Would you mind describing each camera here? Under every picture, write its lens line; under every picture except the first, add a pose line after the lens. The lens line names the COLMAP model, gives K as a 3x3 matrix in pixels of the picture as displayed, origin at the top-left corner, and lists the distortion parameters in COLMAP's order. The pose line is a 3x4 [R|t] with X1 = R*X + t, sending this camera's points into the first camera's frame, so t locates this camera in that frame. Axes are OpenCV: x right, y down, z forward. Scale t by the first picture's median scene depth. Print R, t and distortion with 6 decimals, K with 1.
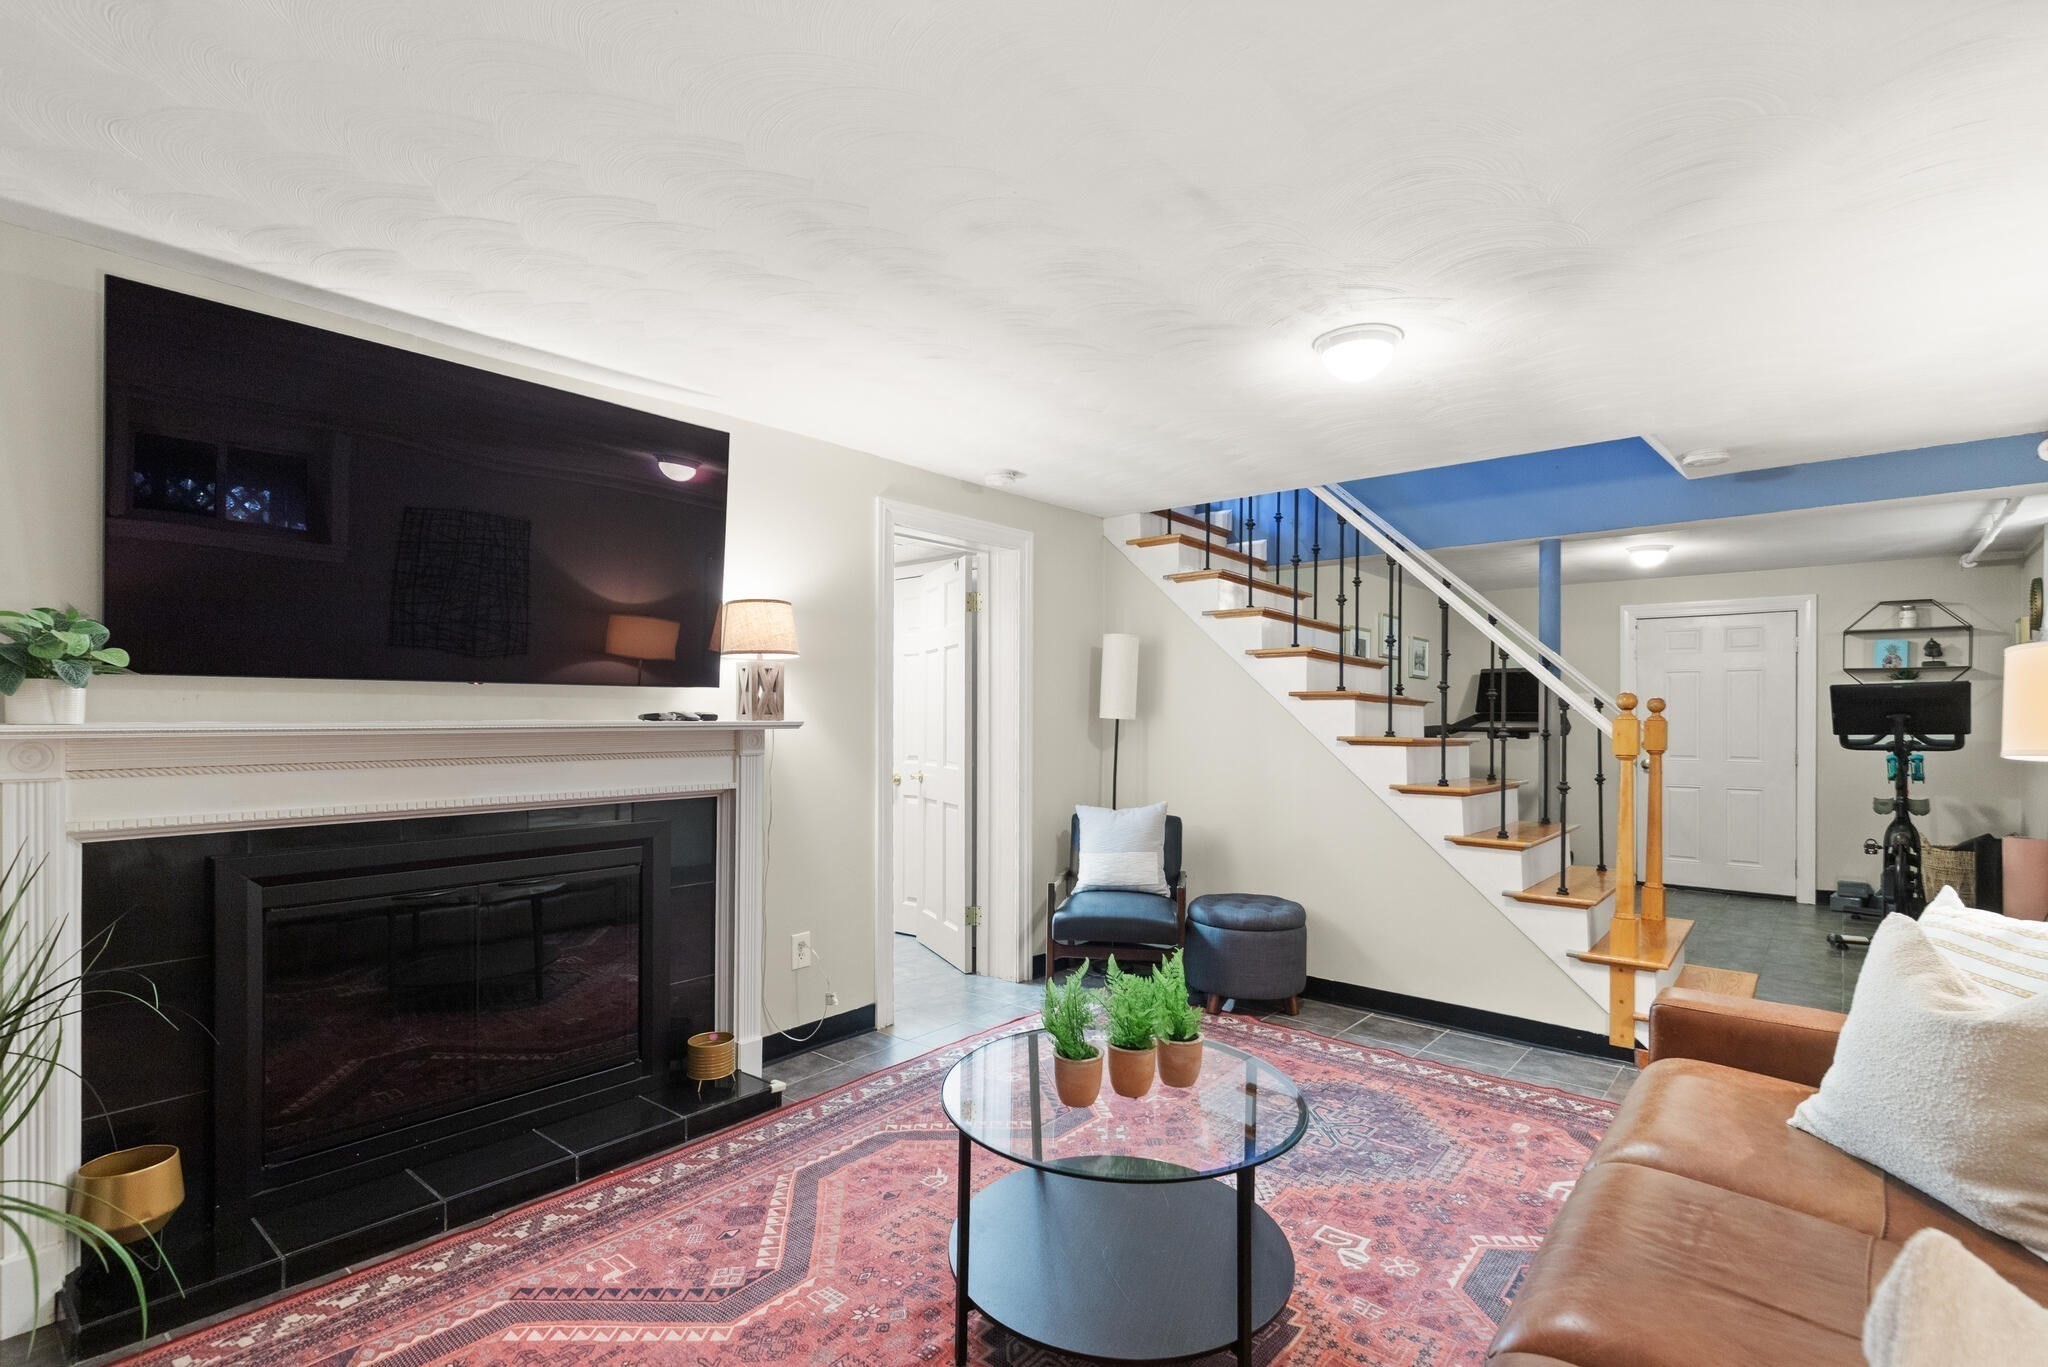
lens RADIAL K [[944.5, 0, 1029.8], [0, 944.5, 708.9], [0, 0, 1]] dist [0.009099, -0.002124]
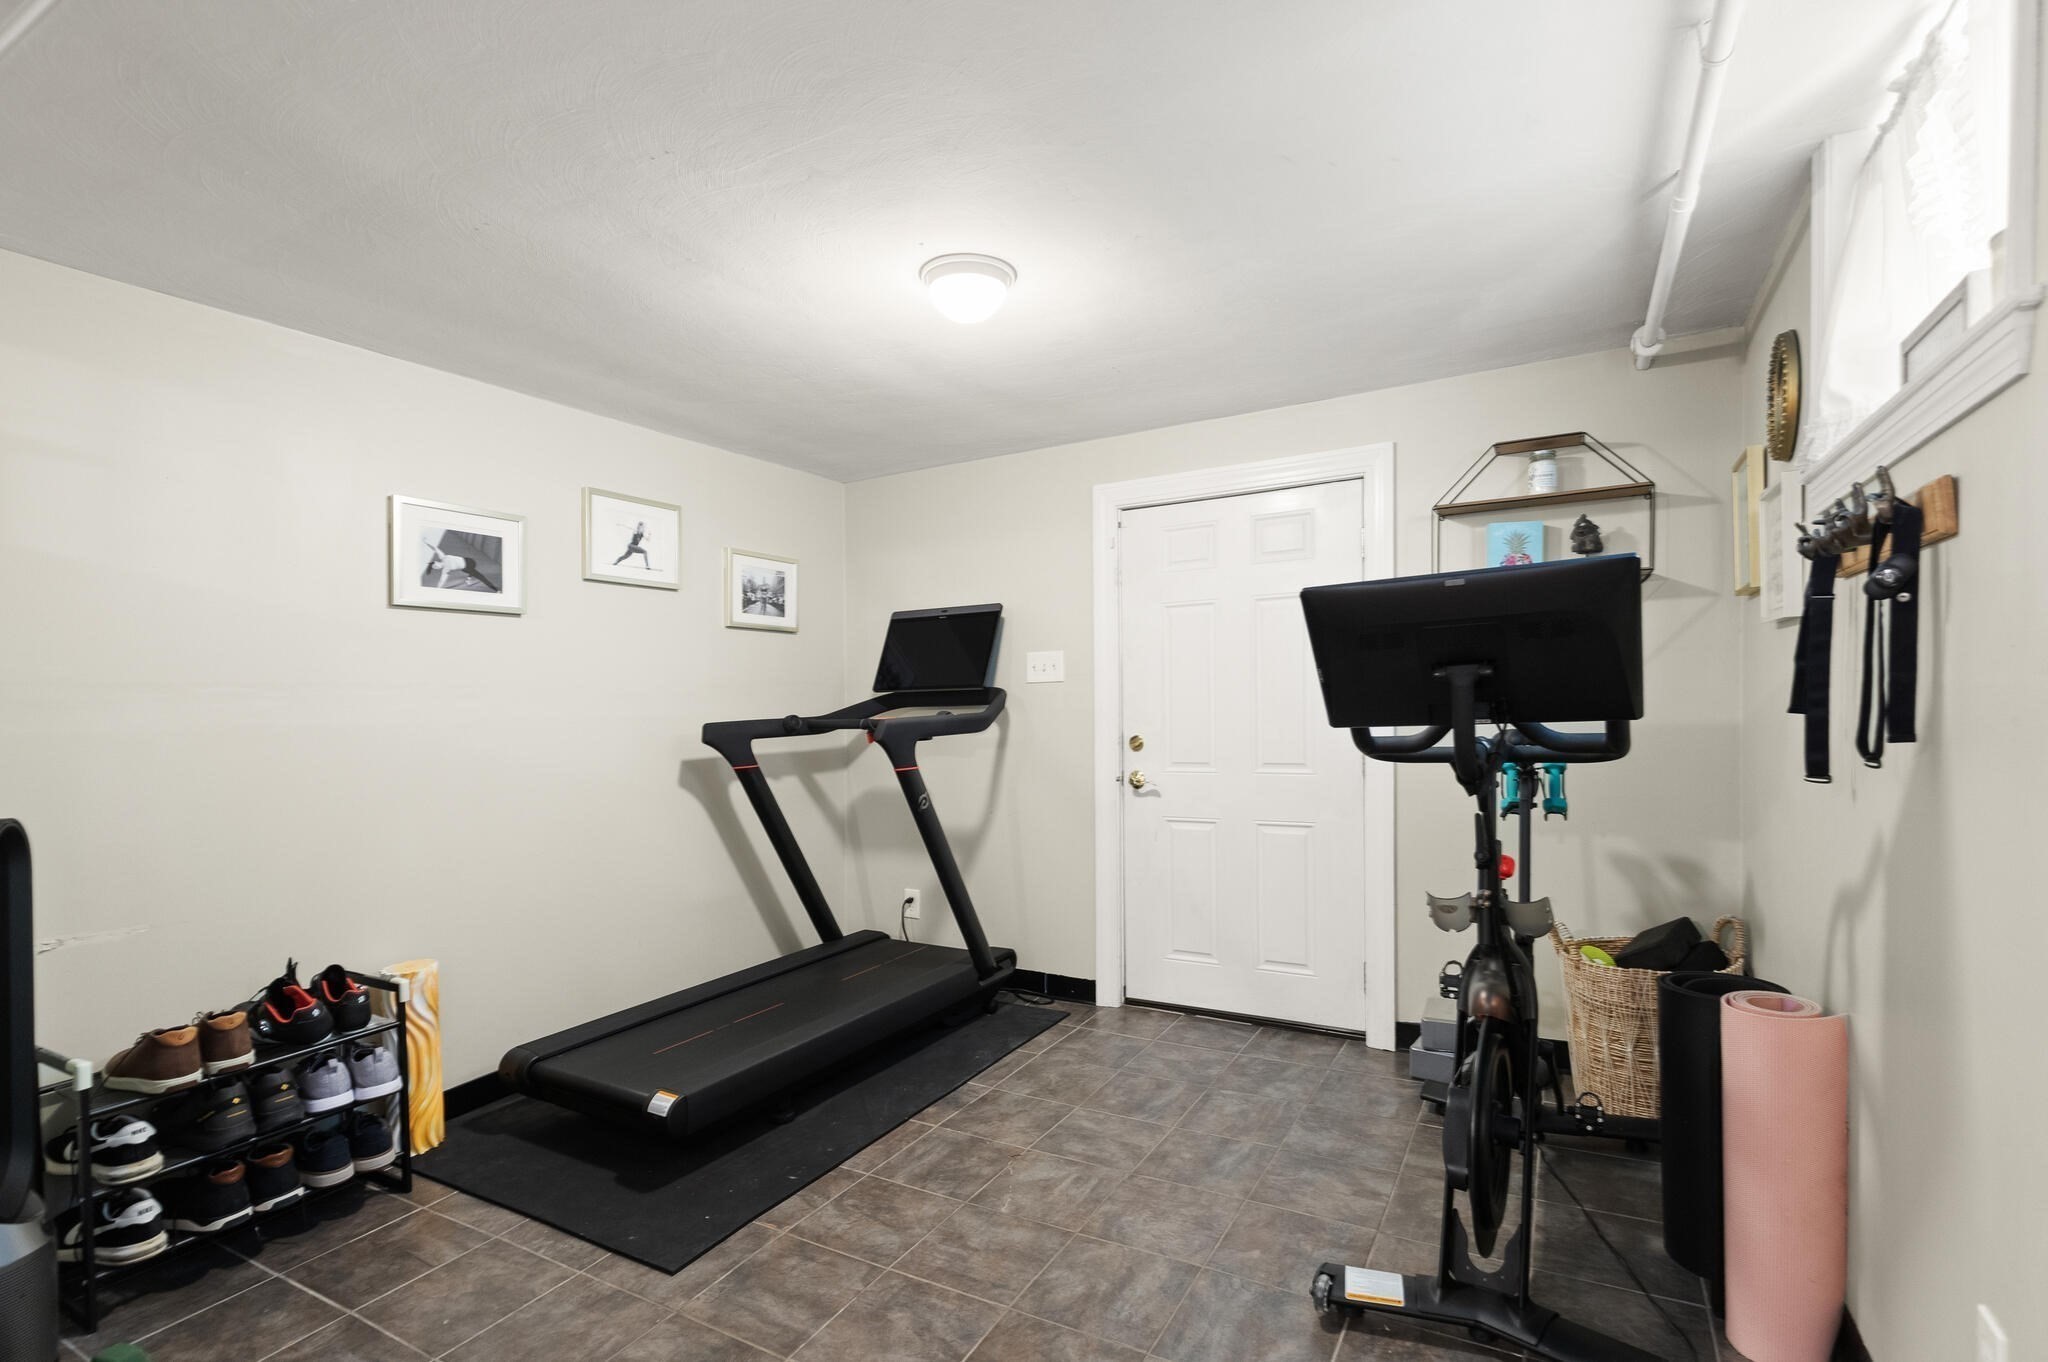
lens RADIAL K [[944.5, 0, 1029.8], [0, 944.5, 706.4], [0, 0, 1]] dist [0.009099, -0.002124]
pose [[0.982163, -0.019344, 0.187032, 0.899731], [0.016115, 0.999694, 0.018770, 0.014937], [-0.187338, -0.015421, 0.982174, 0.896154]]
